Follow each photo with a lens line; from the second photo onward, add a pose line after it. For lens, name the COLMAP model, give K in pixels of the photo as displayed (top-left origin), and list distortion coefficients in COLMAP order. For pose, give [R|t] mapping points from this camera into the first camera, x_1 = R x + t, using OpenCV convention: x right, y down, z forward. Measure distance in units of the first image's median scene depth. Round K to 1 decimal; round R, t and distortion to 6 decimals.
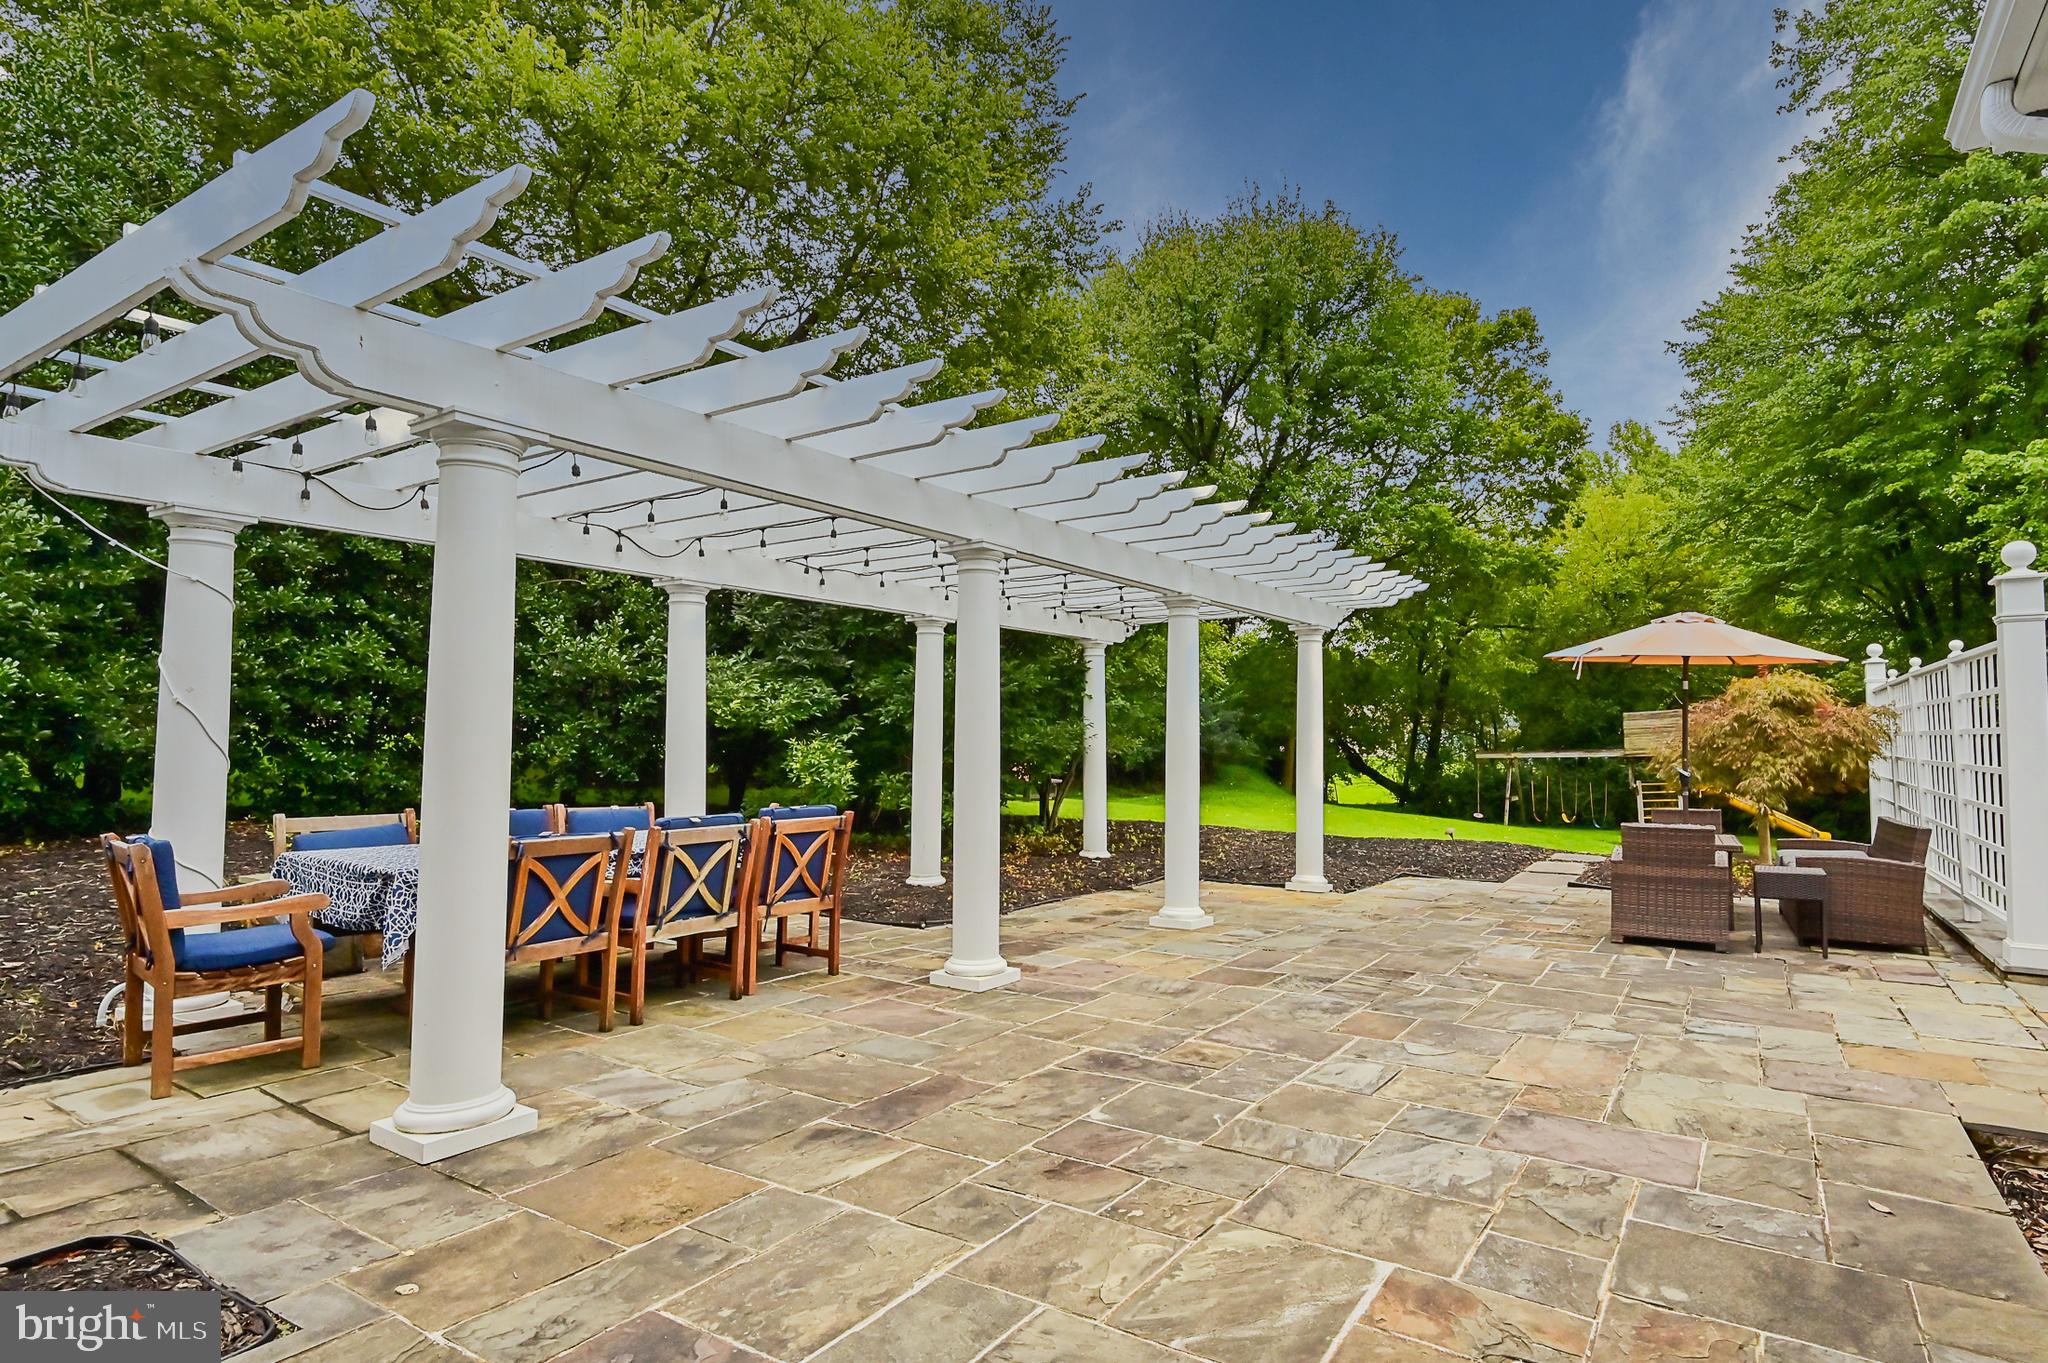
lens RADIAL K [[1059.2, 0, 1139.7], [0, 1059.2, 679.5], [0, 0, 1]] dist [0.003846, 0.000247]
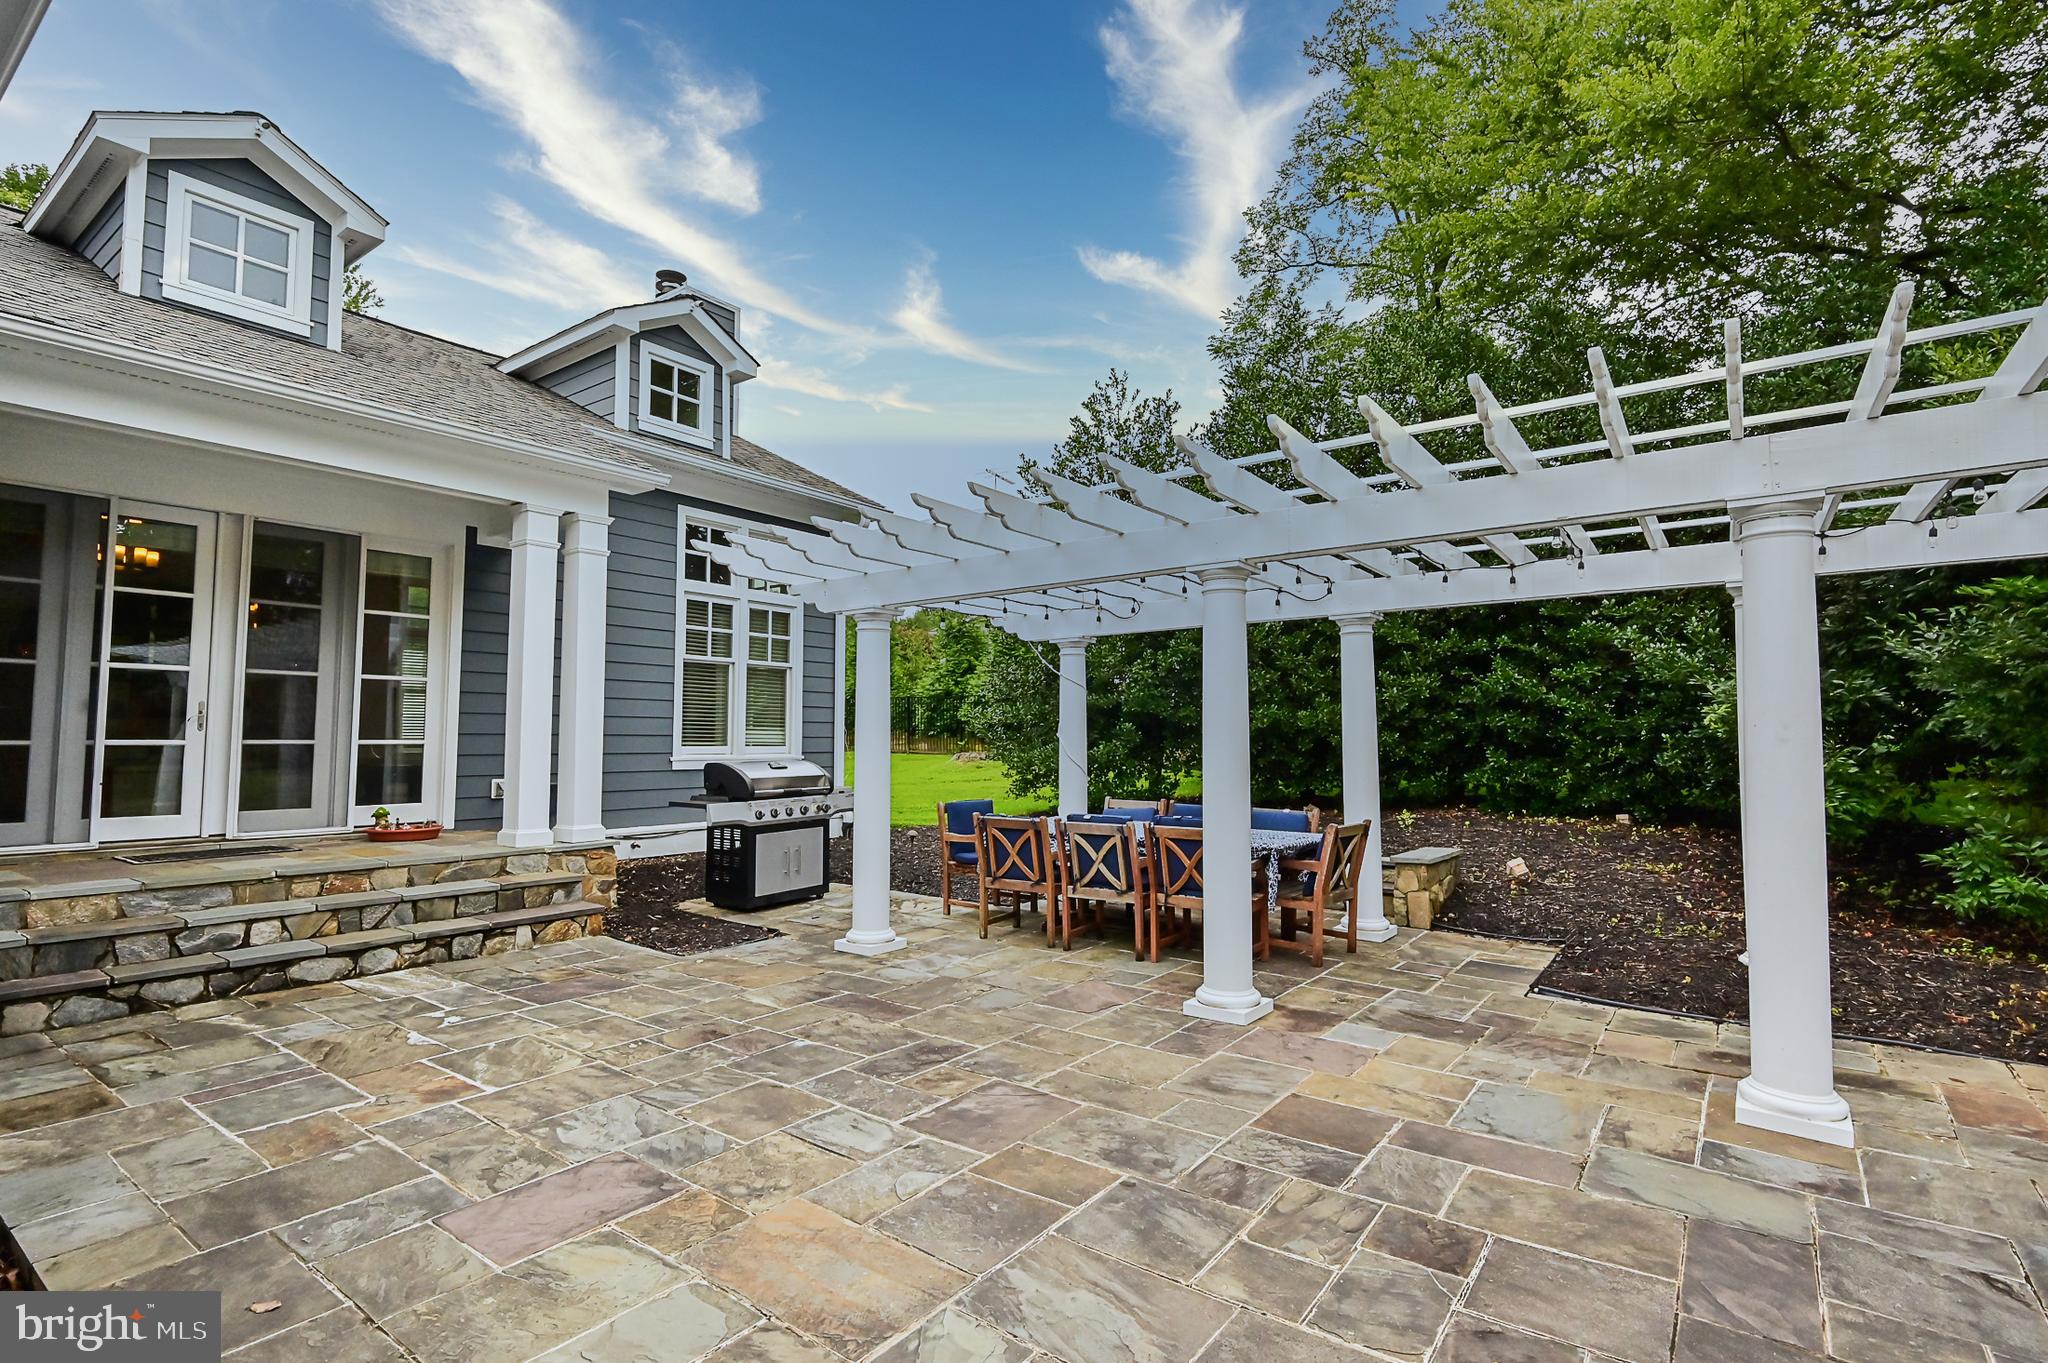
lens RADIAL K [[961.2, 0, 992.2], [0, 961.2, 661.5], [0, 0, 1]] dist [0.001559, 0.000360]
pose [[-0.118411, -0.084405, -0.989371, 1.156791], [0.065760, 0.993527, -0.092630, 0.049335], [0.990785, -0.076030, -0.112094, 1.363196]]
